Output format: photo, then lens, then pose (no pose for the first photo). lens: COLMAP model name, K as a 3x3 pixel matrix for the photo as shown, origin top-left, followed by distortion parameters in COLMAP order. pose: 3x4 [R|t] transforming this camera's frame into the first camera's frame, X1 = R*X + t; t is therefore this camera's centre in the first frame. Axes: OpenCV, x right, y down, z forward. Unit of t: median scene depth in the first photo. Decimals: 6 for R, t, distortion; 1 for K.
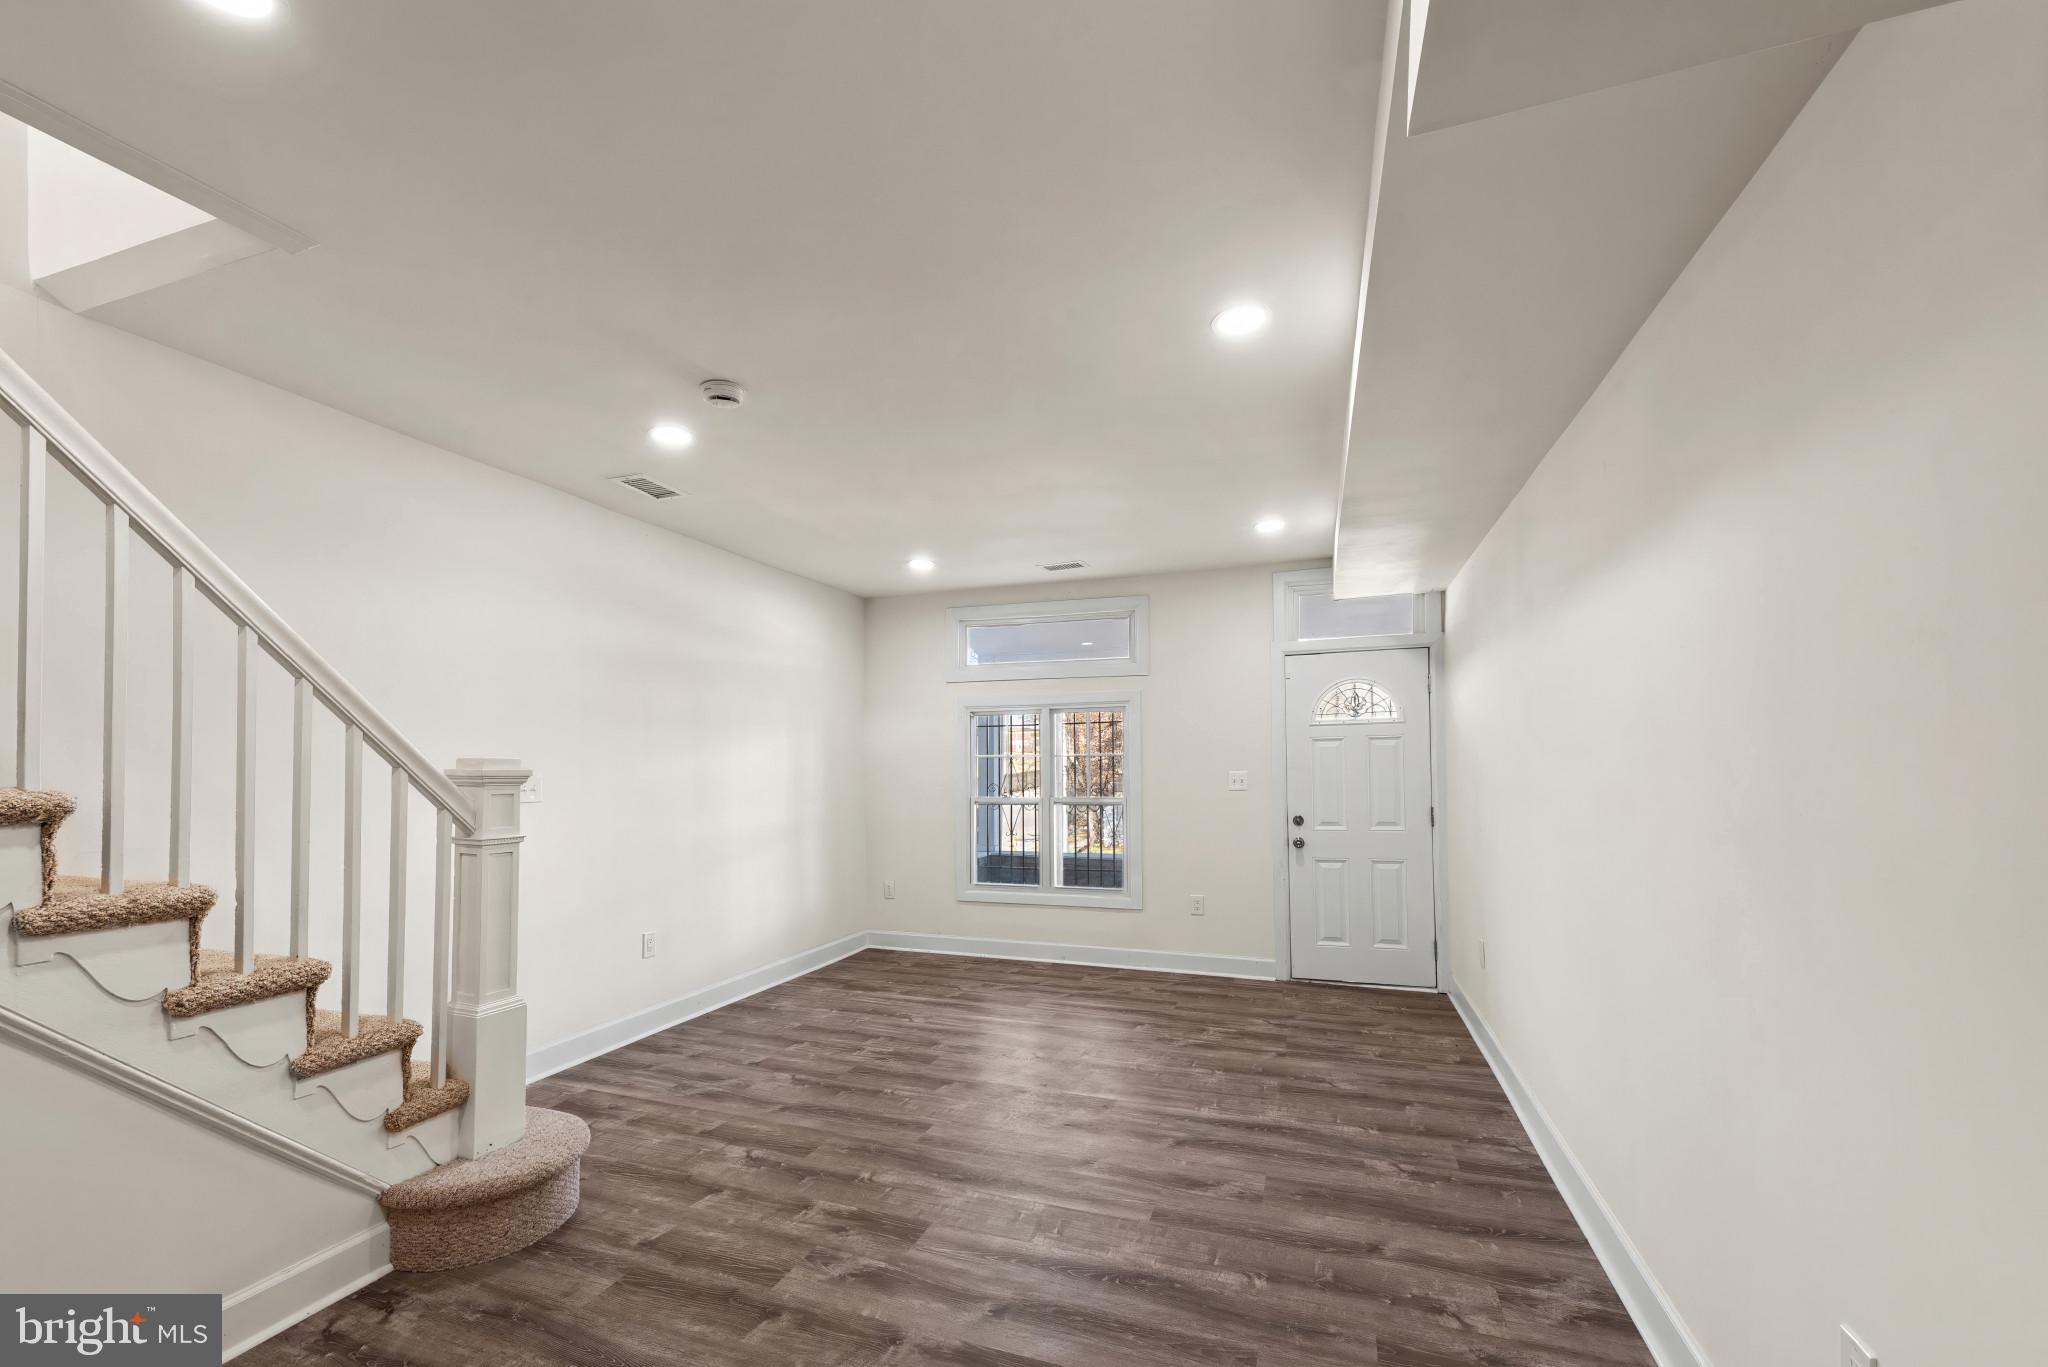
lens RADIAL K [[889.4, 0, 1039.3], [0, 889.4, 750.6], [0, 0, 1]] dist [0.020411, -0.000573]
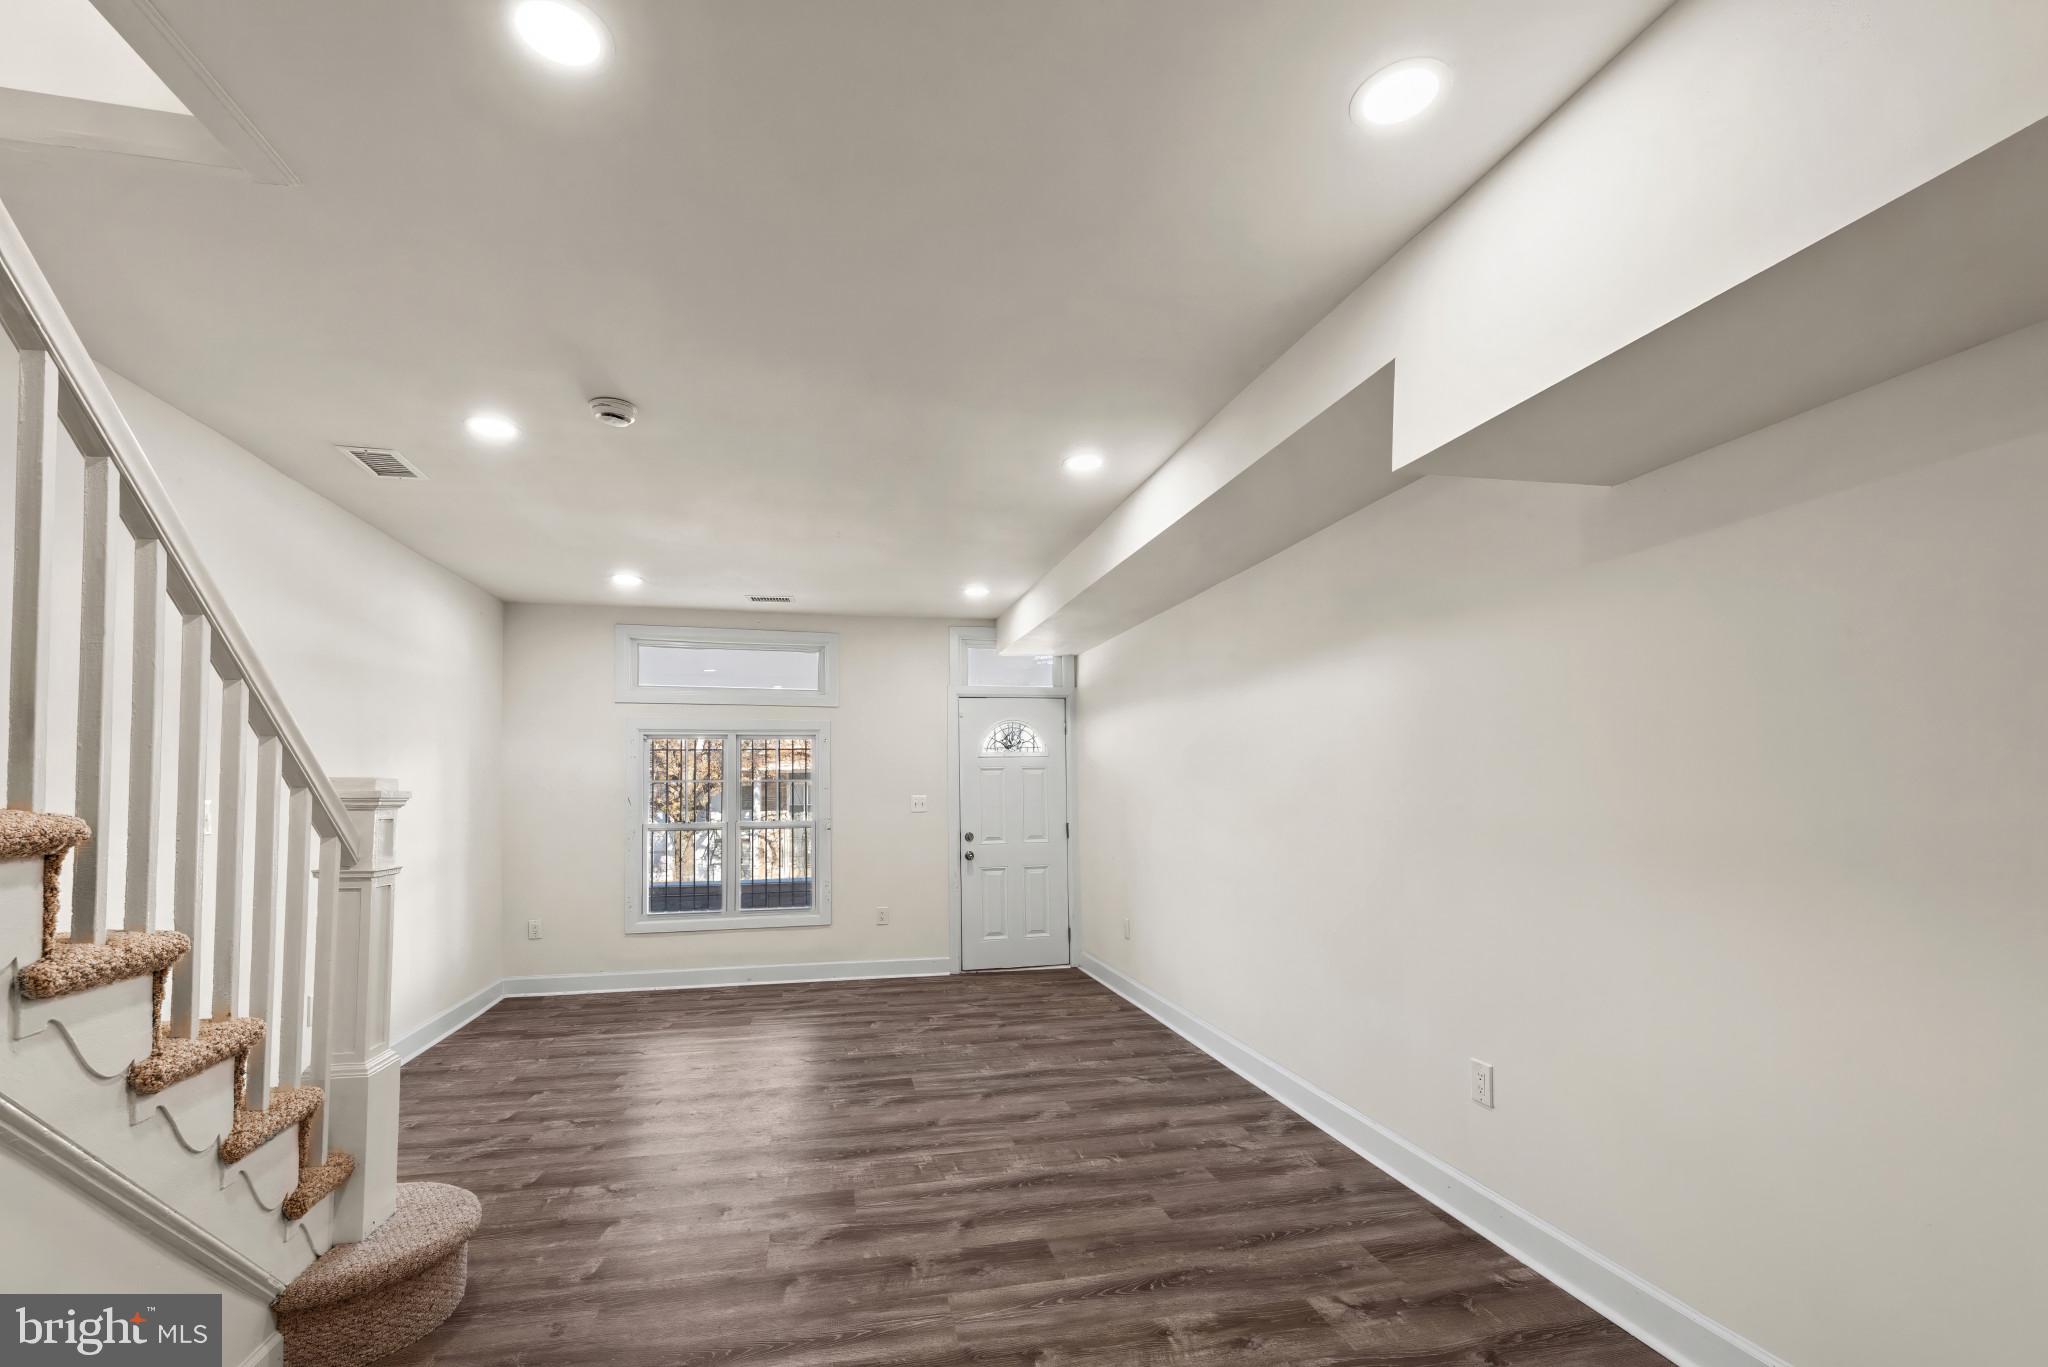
lens RADIAL K [[874.2, 0, 1058.3], [0, 874.2, 762.9], [0, 0, 1]] dist [0.024457, -0.000367]
pose [[0.837499, 0.017611, 0.546155, -0.335112], [-0.007714, 0.999762, -0.020408, 0.004157], [-0.546384, 0.012878, 0.837436, -0.055666]]
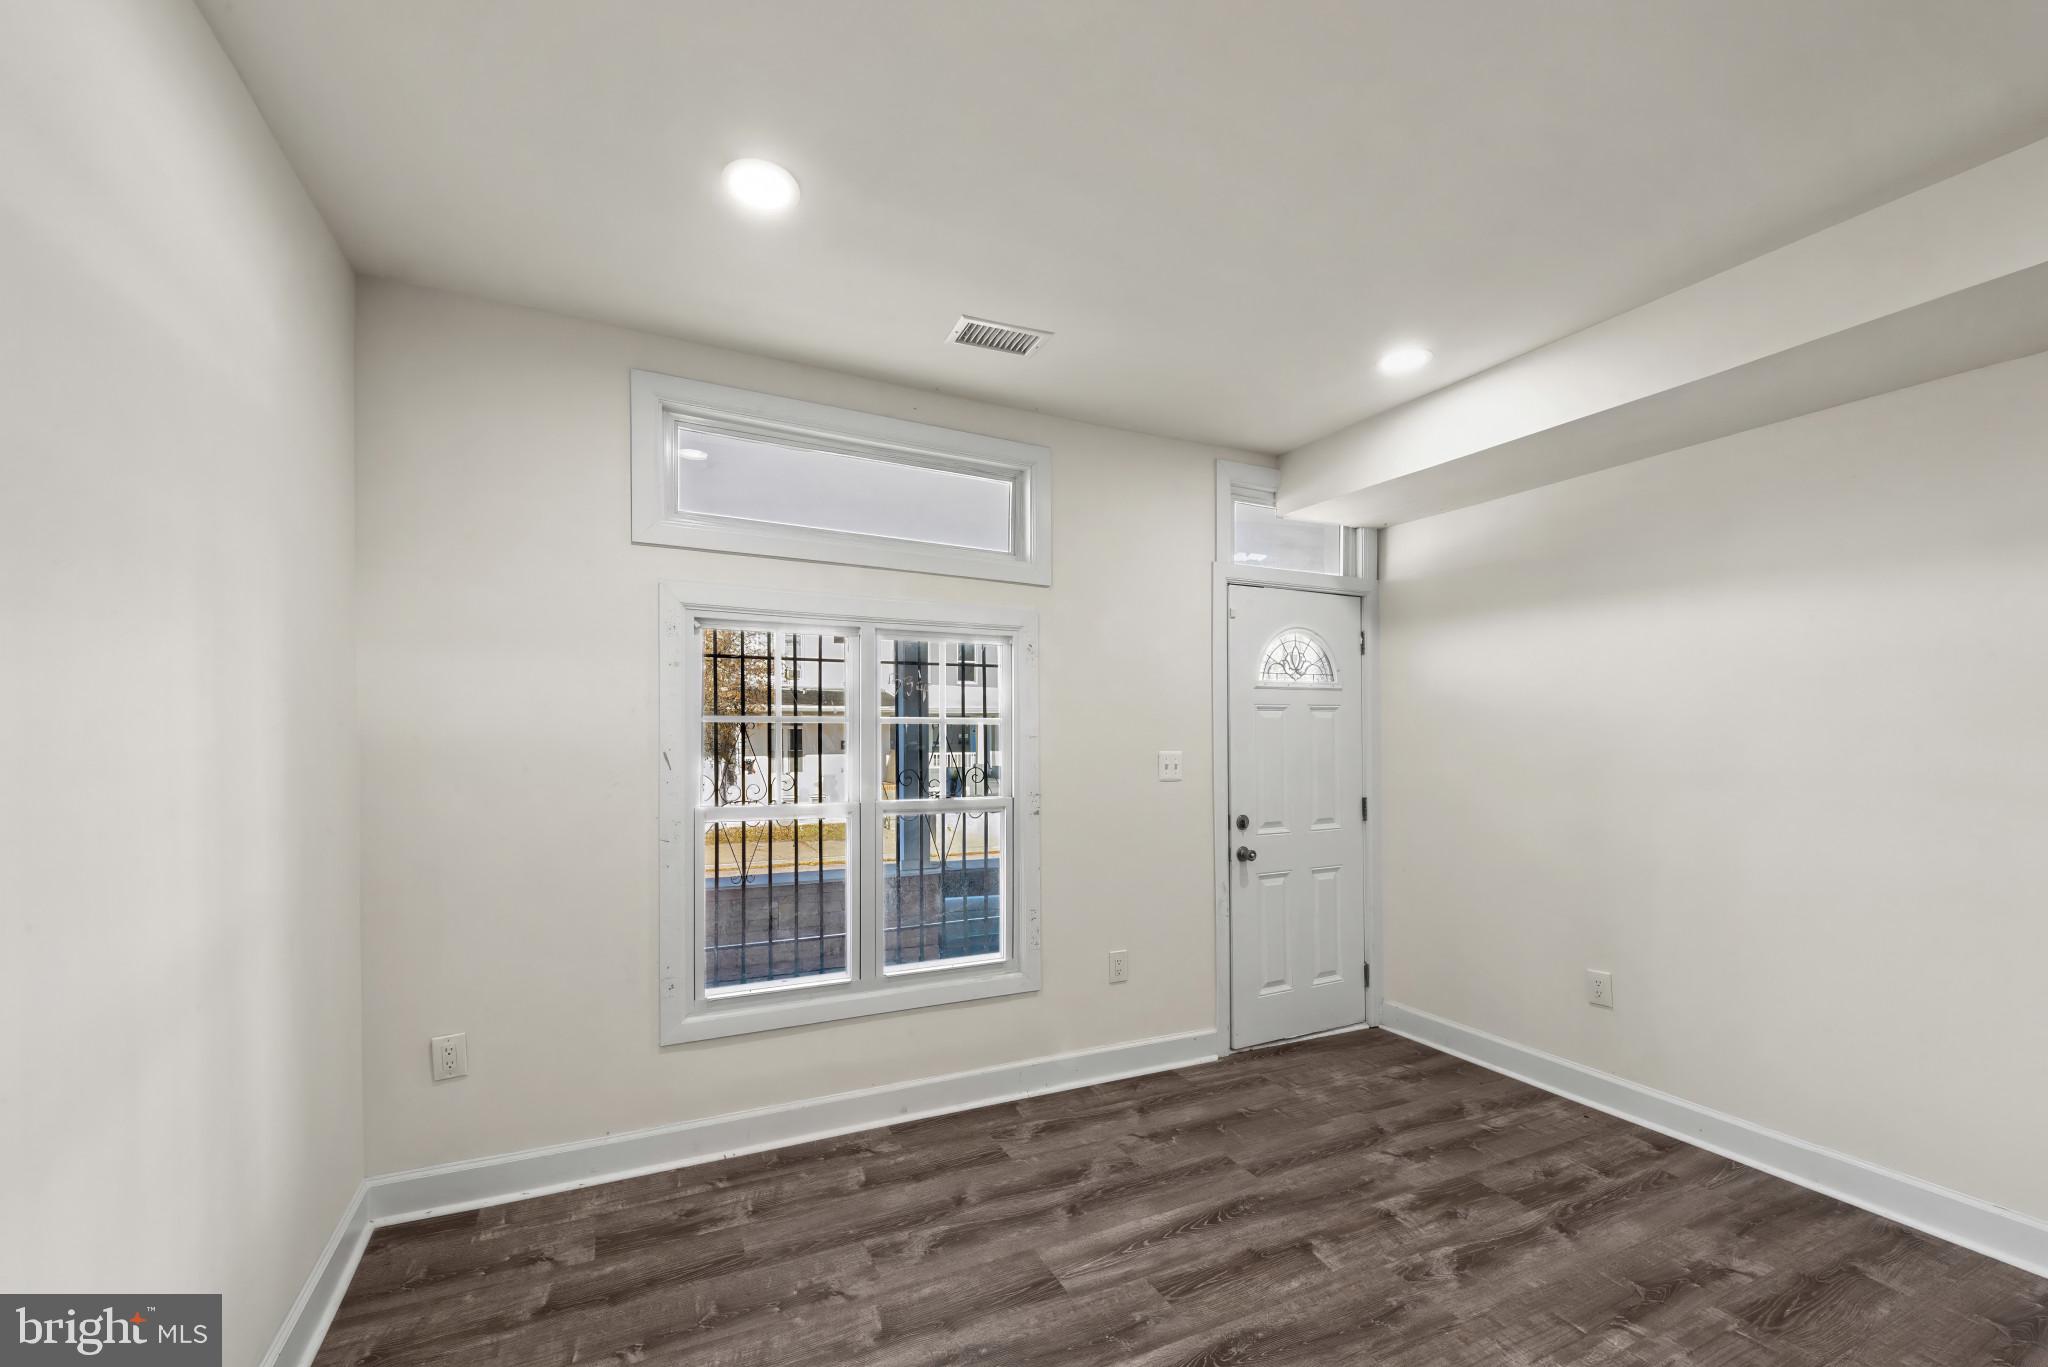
lens RADIAL K [[868.6, 0, 1061.7], [0, 868.6, 723.8], [0, 0, 1]] dist [0.016419, -0.000118]
pose [[0.700448, 0.019550, 0.713435, -0.400458], [-0.020651, 0.999761, -0.007121, 0.012889], [-0.713404, -0.009745, 0.700685, 0.846805]]
